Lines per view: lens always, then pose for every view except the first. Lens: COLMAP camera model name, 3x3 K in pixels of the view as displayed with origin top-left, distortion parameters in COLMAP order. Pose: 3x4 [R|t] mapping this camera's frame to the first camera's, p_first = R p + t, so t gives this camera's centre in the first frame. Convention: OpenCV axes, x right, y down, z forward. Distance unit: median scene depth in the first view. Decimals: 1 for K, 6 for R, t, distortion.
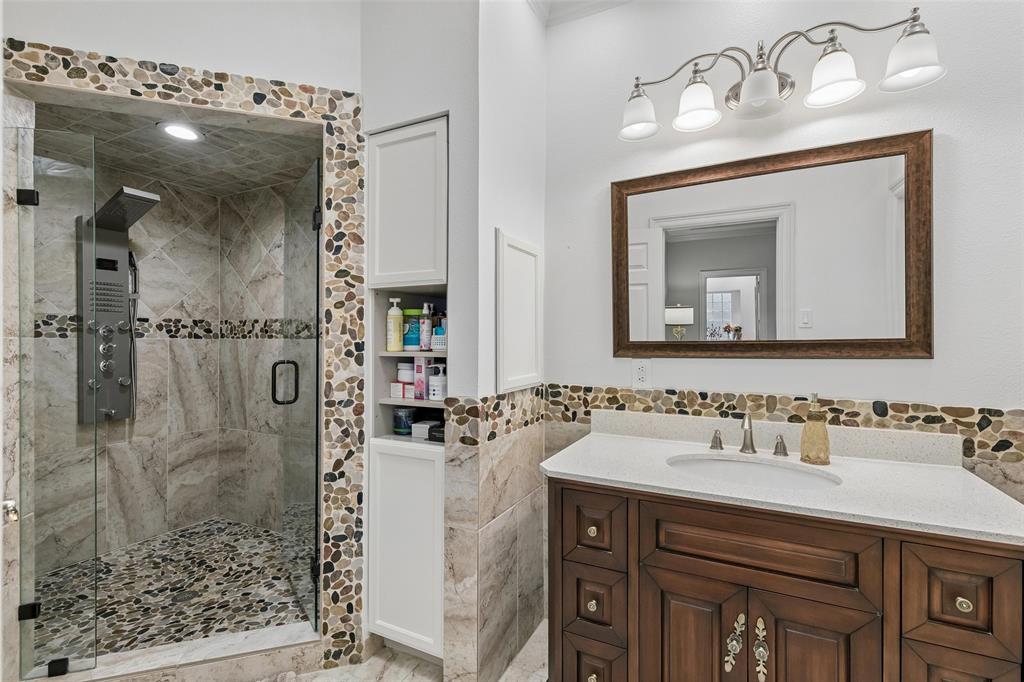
lens RADIAL K [[463.6, 0, 511.7], [0, 463.6, 339.5], [0, 0, 1]] dist [0.003817, 0.000380]
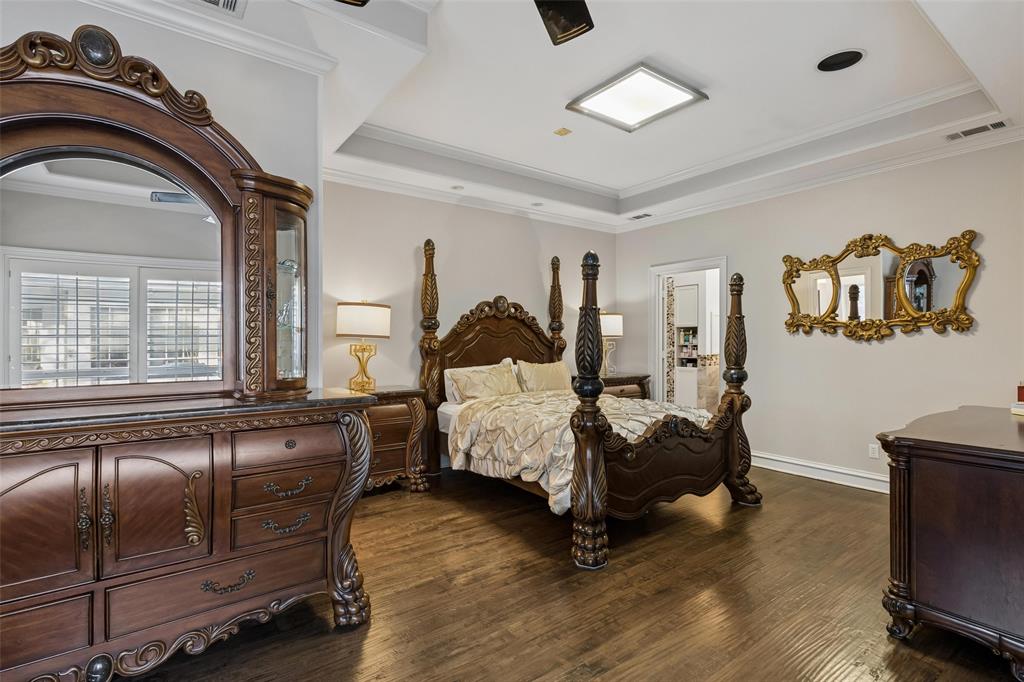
lens RADIAL K [[497.2, 0, 510.1], [0, 497.2, 341.1], [0, 0, 1]] dist [-0.012292, 0.001295]
pose [[0.896536, -0.000401, -0.442970, 0.278801], [-0.000599, 0.999998, -0.002117, 0.014675], [0.442969, 0.002164, 0.896534, -3.248413]]
